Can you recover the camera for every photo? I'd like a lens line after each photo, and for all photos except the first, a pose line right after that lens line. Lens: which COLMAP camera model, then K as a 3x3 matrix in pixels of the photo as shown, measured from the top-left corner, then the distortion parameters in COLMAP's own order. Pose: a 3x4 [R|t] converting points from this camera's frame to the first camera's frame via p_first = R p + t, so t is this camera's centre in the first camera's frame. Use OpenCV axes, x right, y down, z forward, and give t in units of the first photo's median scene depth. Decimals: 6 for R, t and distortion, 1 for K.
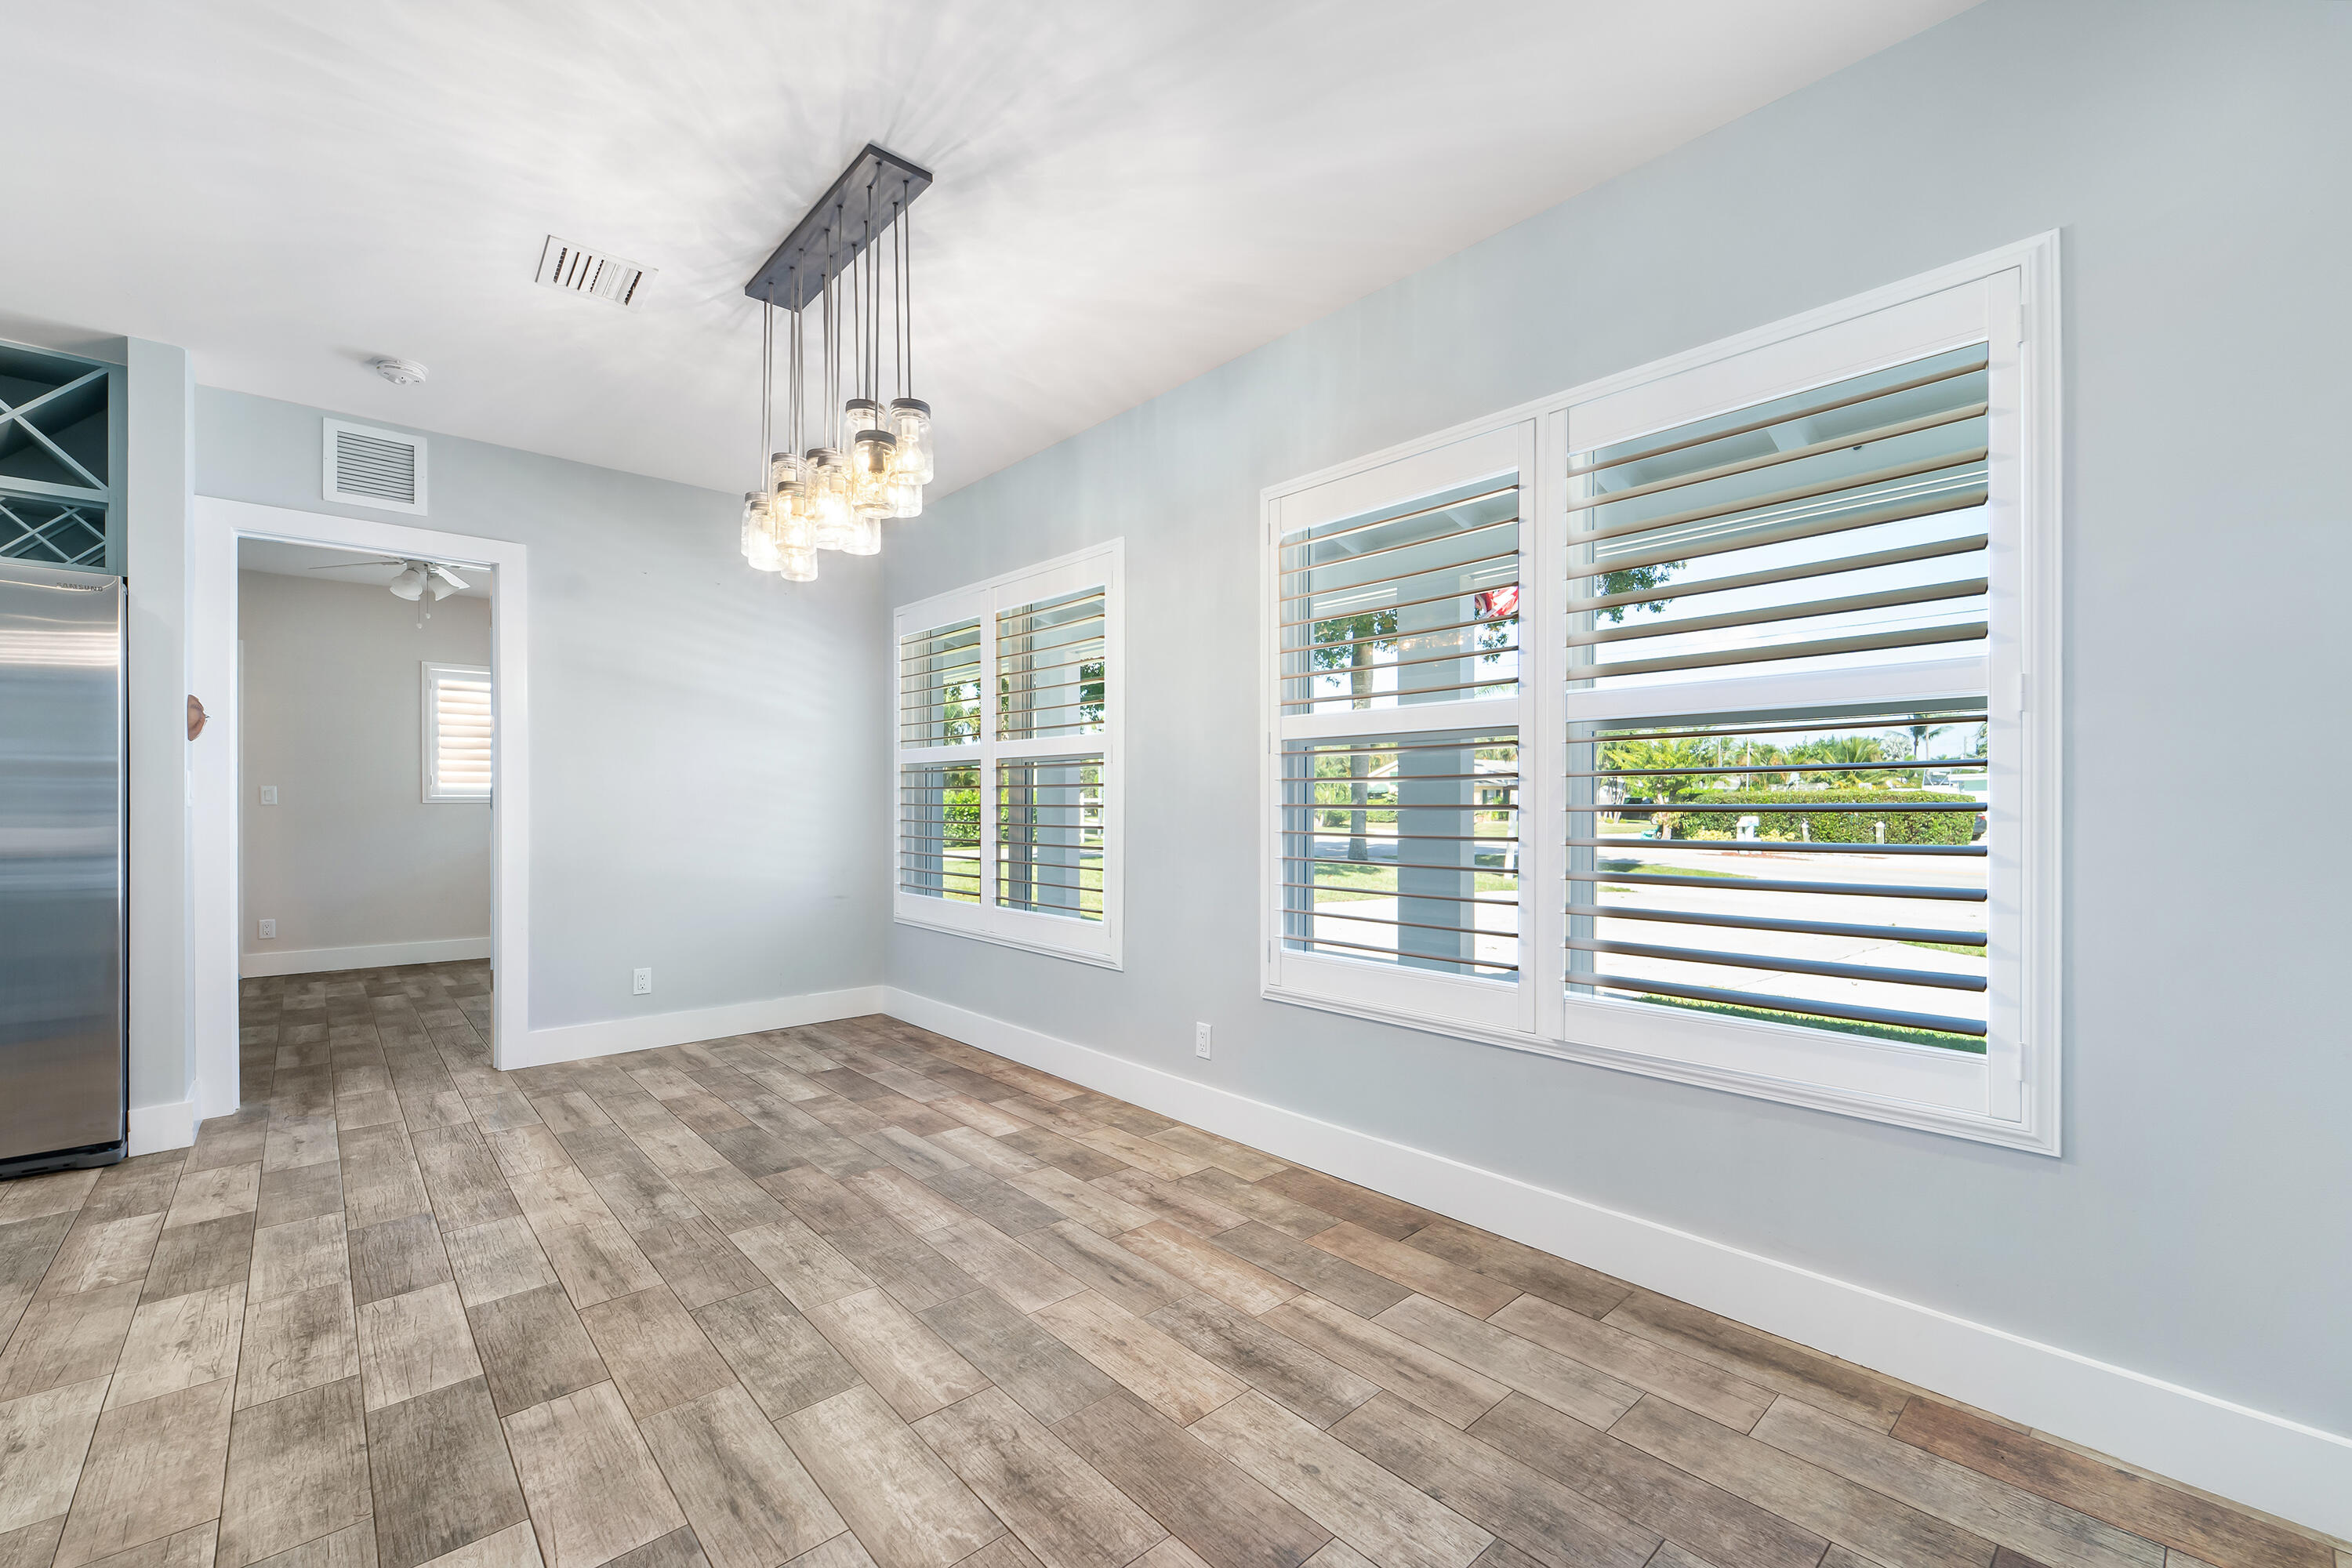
lens RADIAL K [[963.5, 0, 1180.6], [0, 963.5, 803.8], [0, 0, 1]] dist [0.000737, -0.001032]
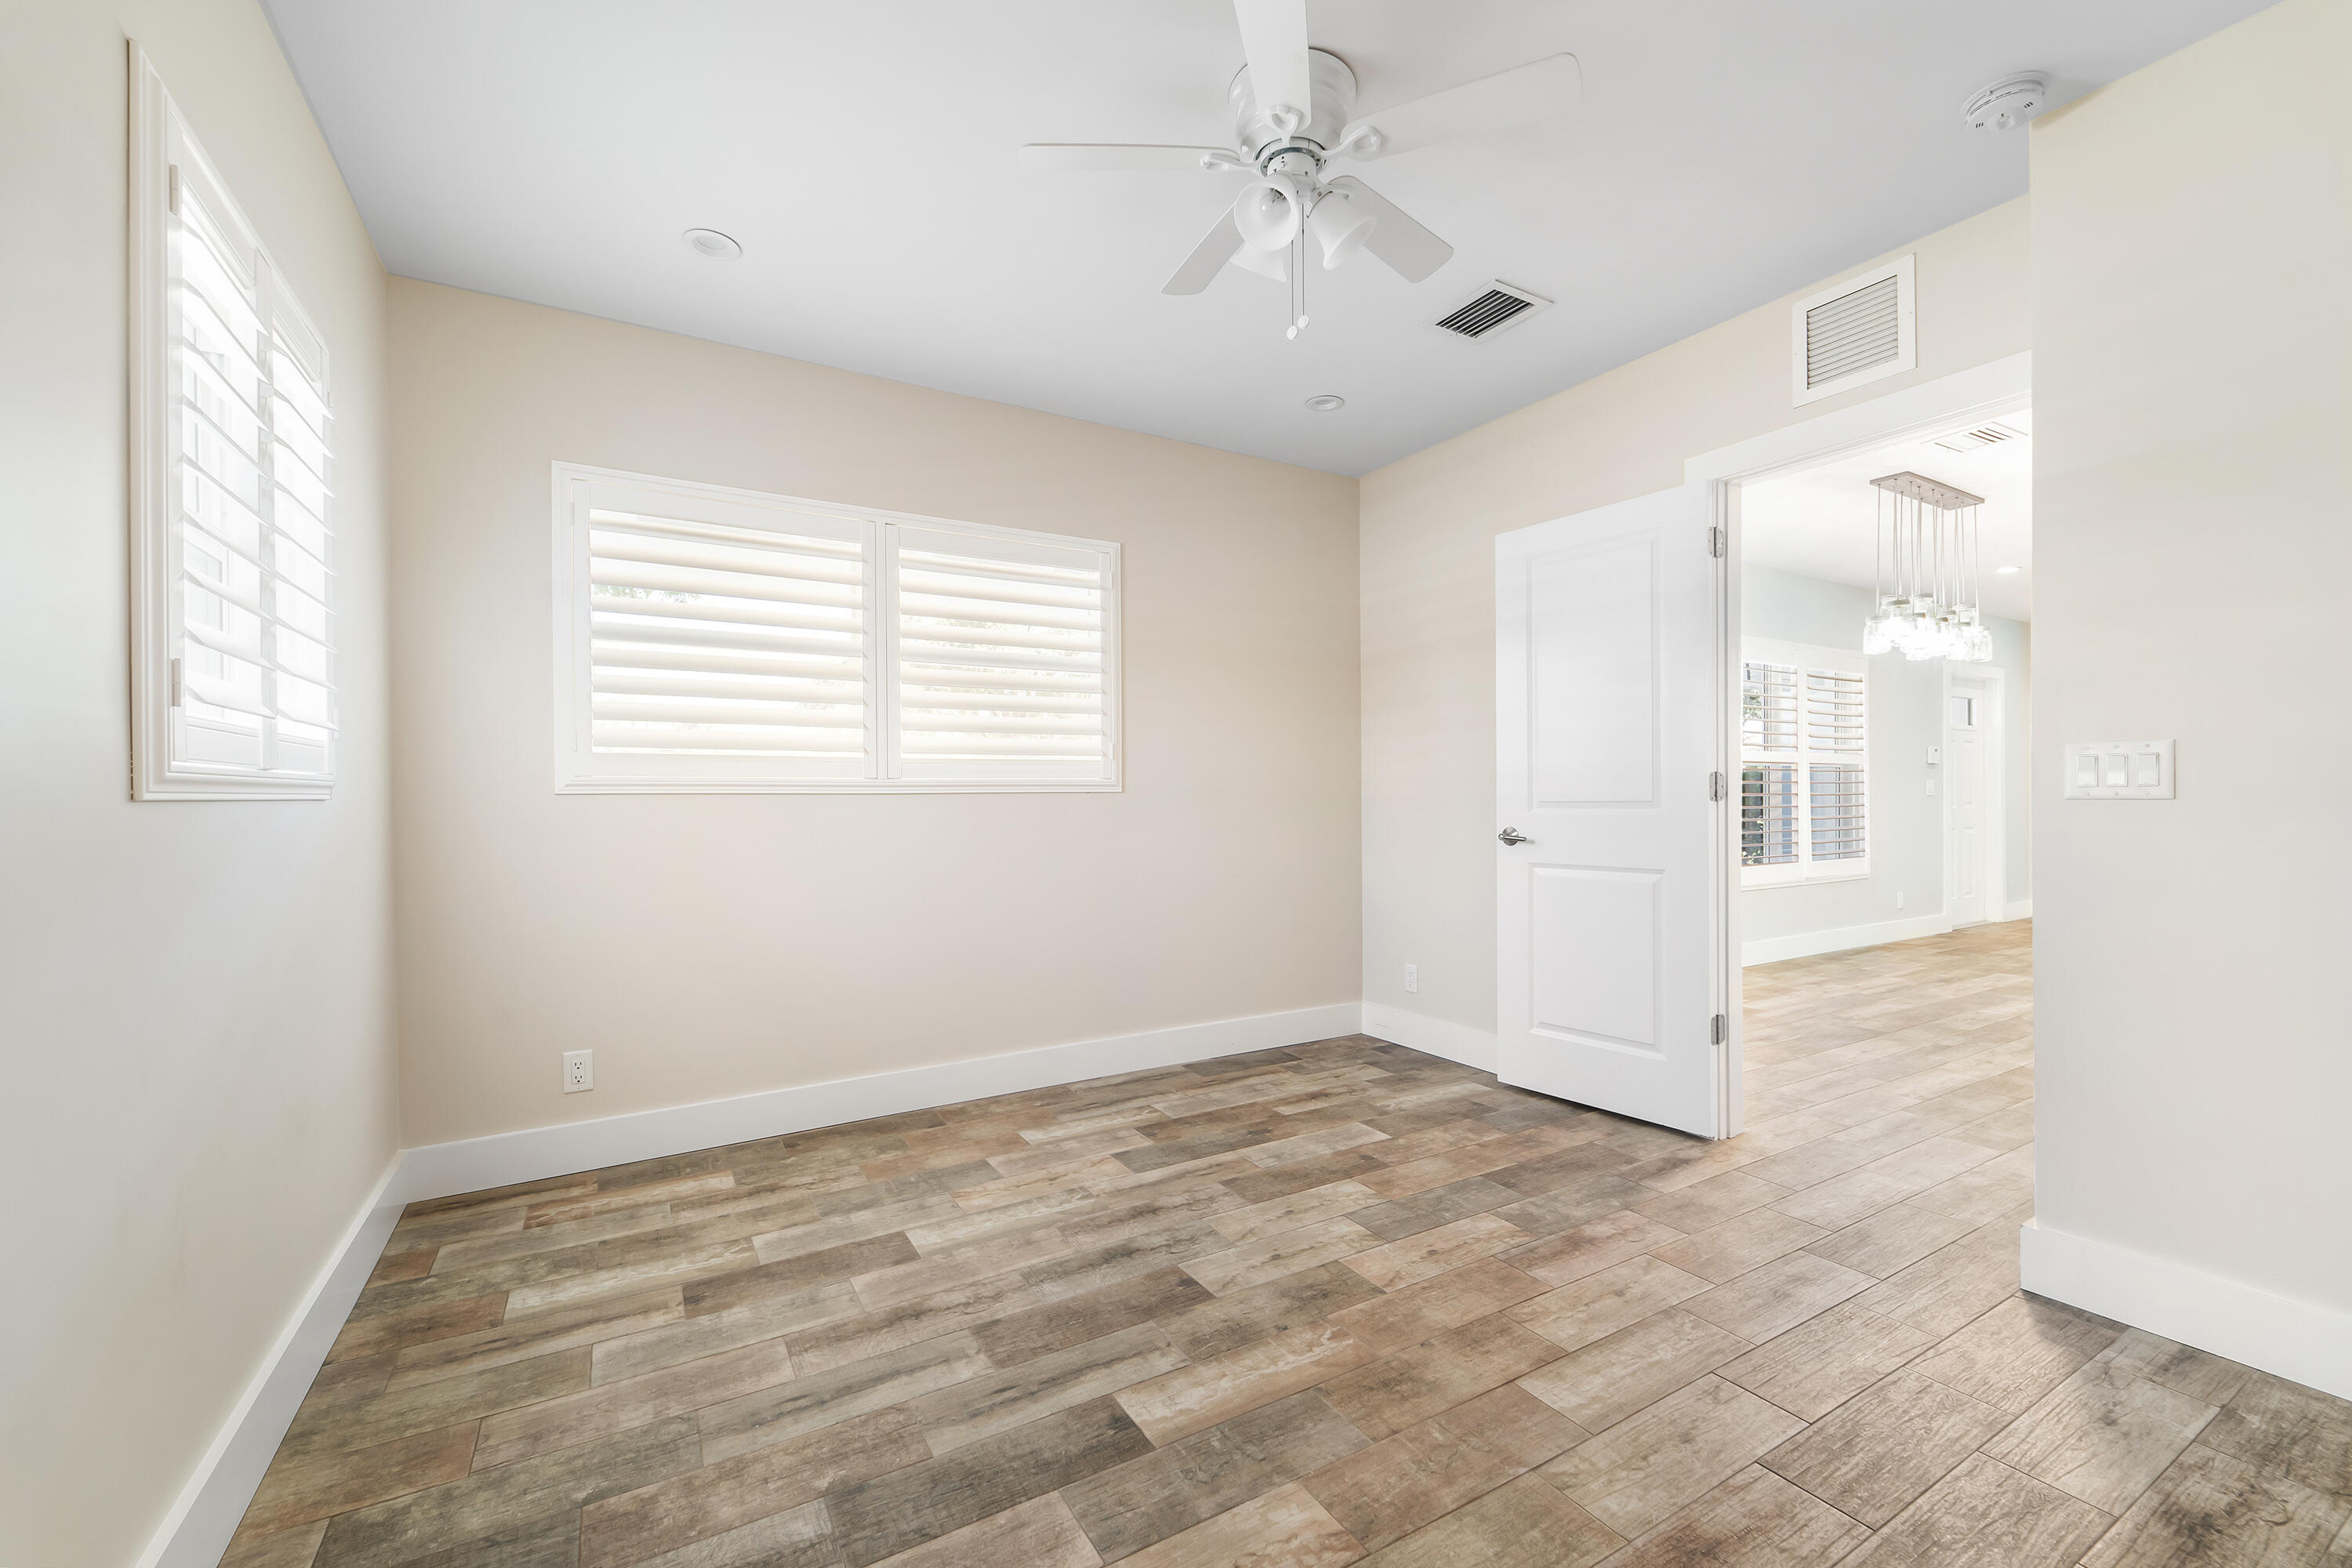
lens RADIAL K [[963.5, 0, 1159.0], [0, 963.5, 798.4], [0, 0, 1]] dist [0.000737, -0.001032]
pose [[0.207726, -0.004433, 0.978177, -2.027159], [0.004597, 0.999983, 0.003556, -0.002377], [-0.978176, 0.003758, 0.207743, 1.672373]]
